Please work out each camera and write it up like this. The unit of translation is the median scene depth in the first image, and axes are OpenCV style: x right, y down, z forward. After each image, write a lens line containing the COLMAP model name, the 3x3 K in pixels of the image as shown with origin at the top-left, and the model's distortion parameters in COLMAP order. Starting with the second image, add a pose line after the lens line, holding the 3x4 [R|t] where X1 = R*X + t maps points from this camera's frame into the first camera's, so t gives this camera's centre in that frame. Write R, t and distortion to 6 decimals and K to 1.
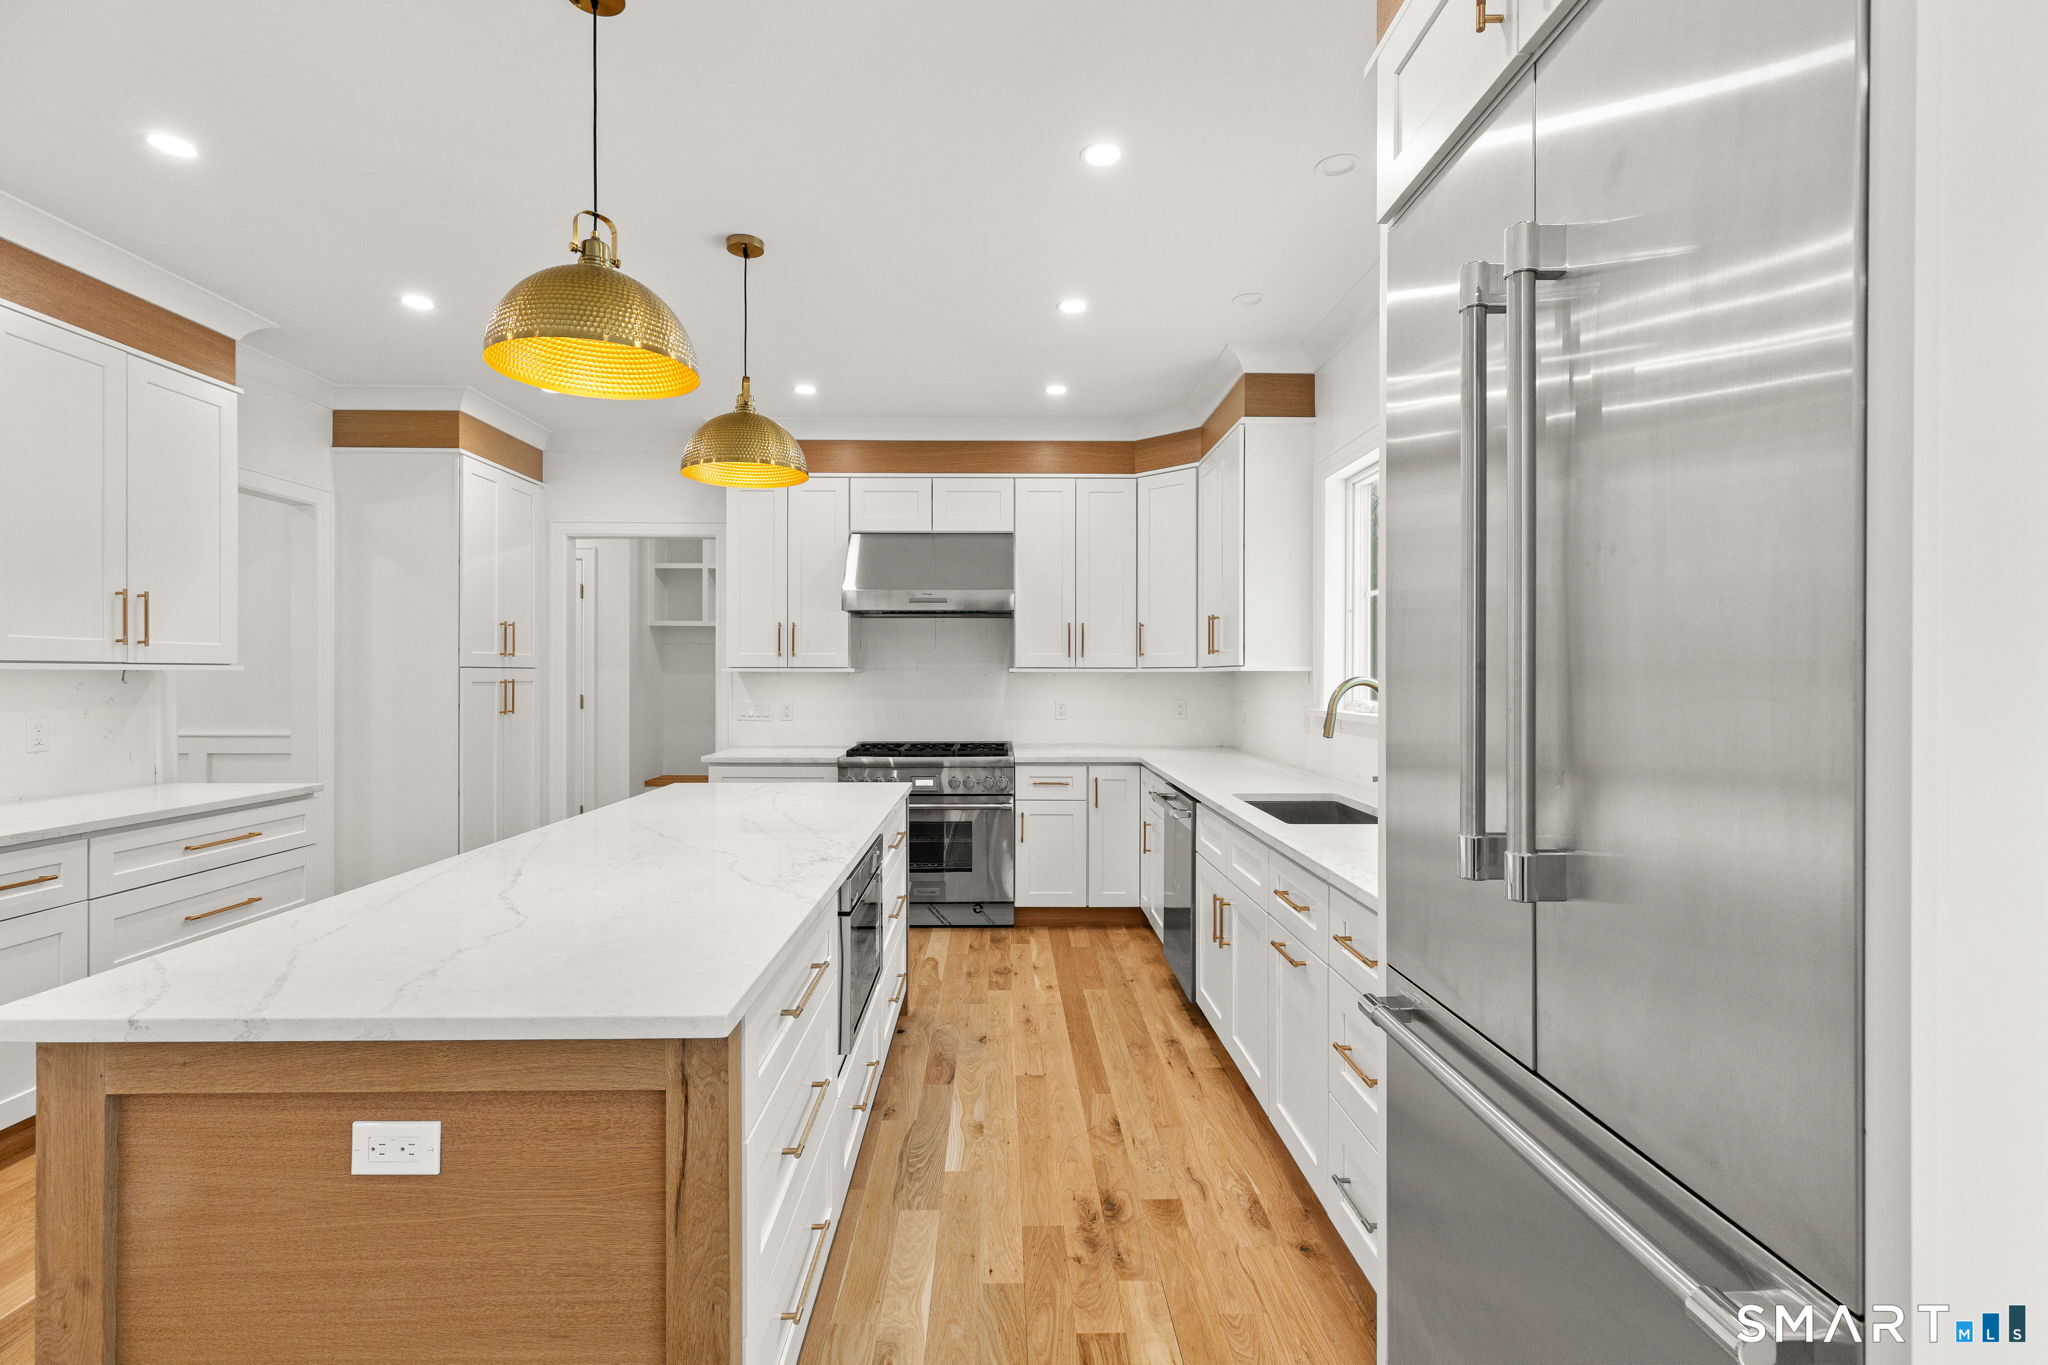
lens RADIAL K [[924.0, 0, 1030.2], [0, 924.0, 679.7], [0, 0, 1]] dist [0.008384, -0.000256]
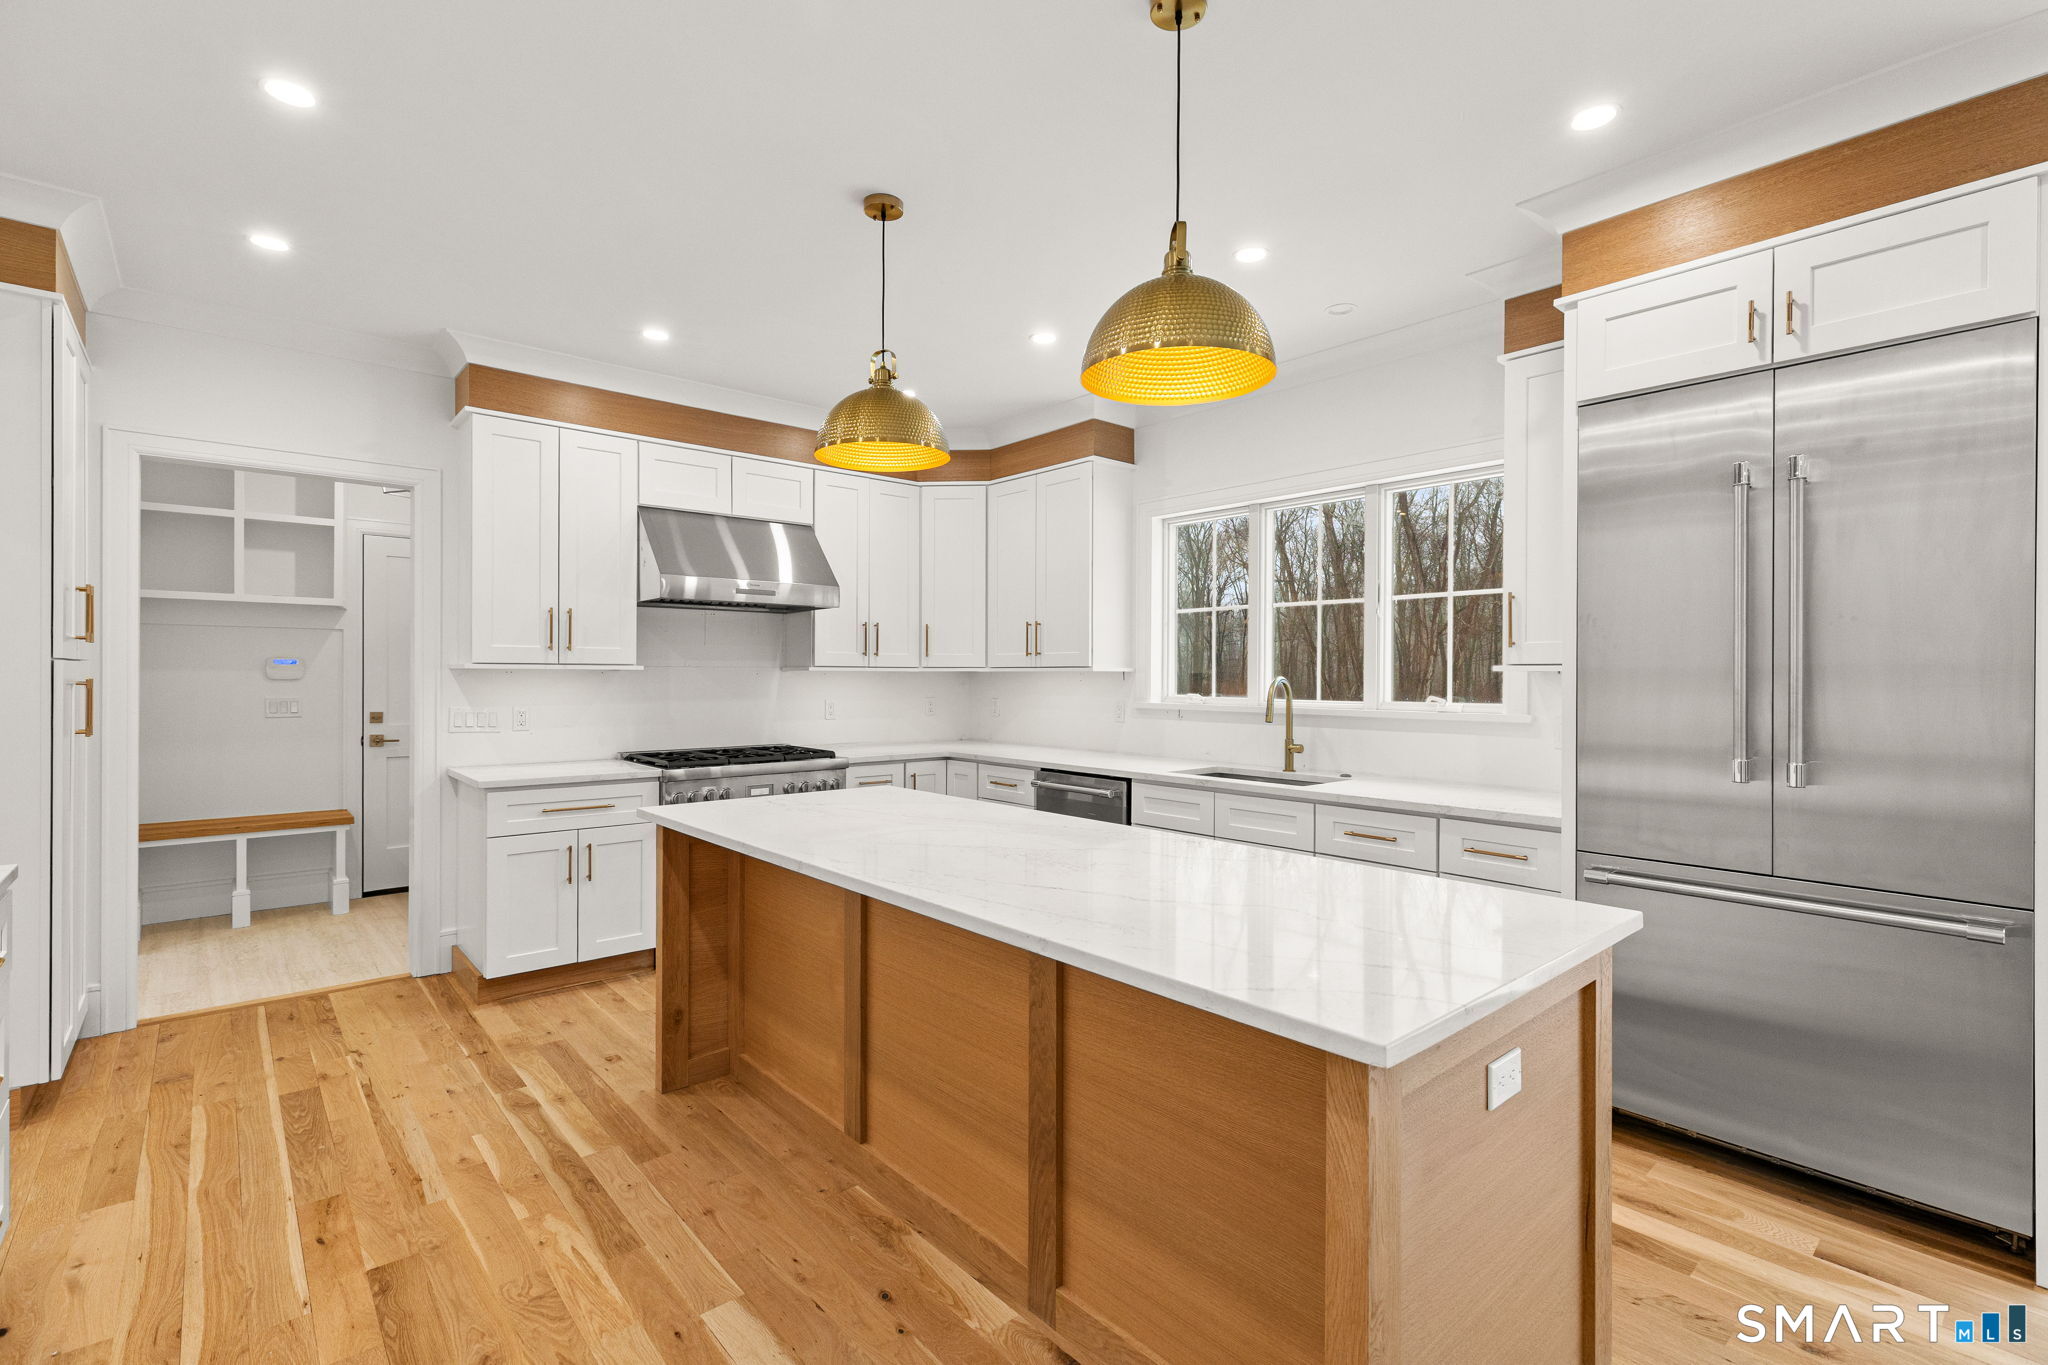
lens RADIAL K [[924.0, 0, 1035.2], [0, 924.0, 681.7], [0, 0, 1]] dist [0.008384, -0.000256]
pose [[0.770346, -0.001590, 0.637624, -0.459137], [-0.000199, 0.999996, 0.002735, 0.000314], [-0.637626, -0.002234, 0.770343, 0.111009]]
